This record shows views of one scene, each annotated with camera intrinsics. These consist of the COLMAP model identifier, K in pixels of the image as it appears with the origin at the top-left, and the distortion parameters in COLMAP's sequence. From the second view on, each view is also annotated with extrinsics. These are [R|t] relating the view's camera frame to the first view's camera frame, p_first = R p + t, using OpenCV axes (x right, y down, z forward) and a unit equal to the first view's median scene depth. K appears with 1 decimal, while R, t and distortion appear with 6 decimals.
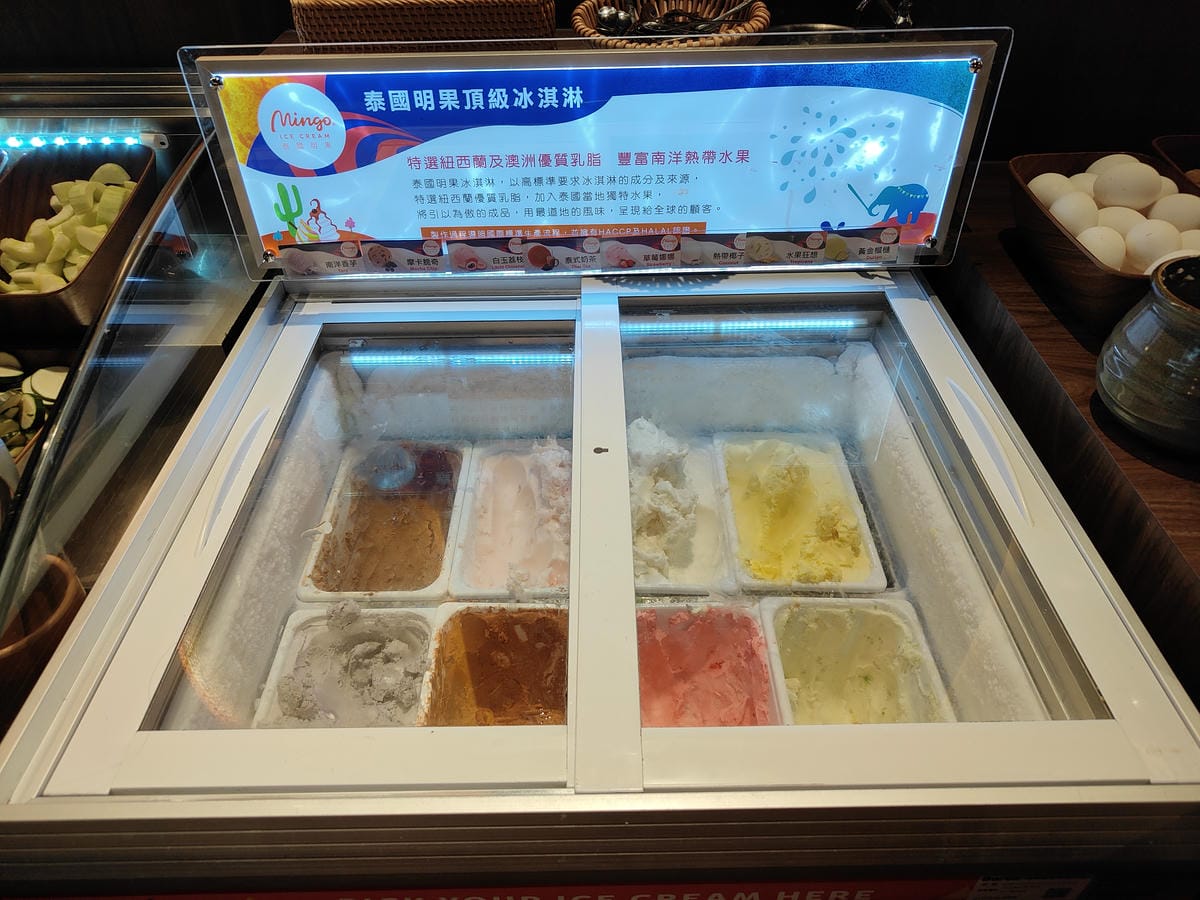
lens RADIAL K [[846.7, 0, 604.0], [0, 846.7, 449.1], [0, 0, 1]] dist [0.012482, -0.006523]
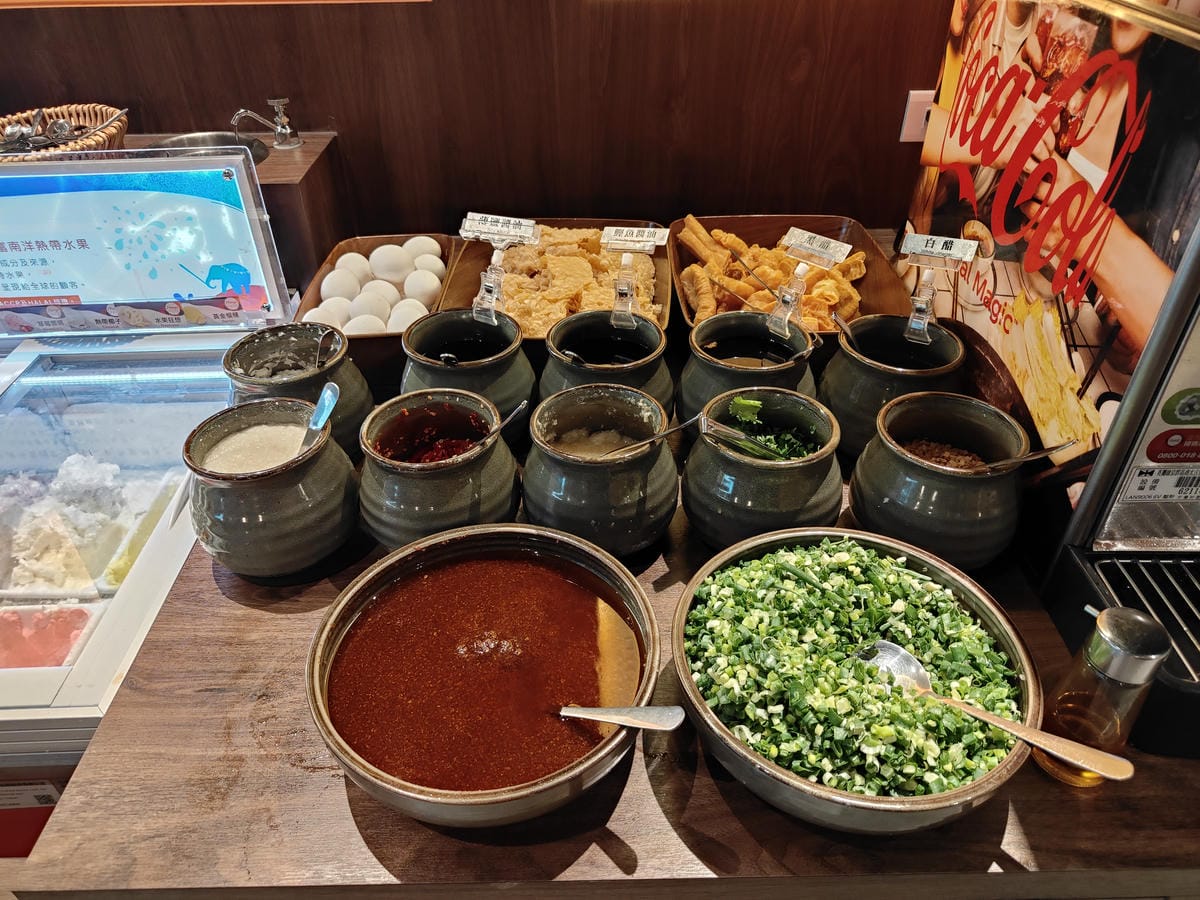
lens RADIAL K [[846.7, 0, 604.0], [0, 846.7, 449.1], [0, 0, 1]] dist [0.012482, -0.006523]
pose [[0.999801, -0.018613, 0.007217, 0.891323], [0.018964, 0.998465, -0.052042, 0.036319], [-0.006238, 0.052169, 0.998619, -0.236458]]
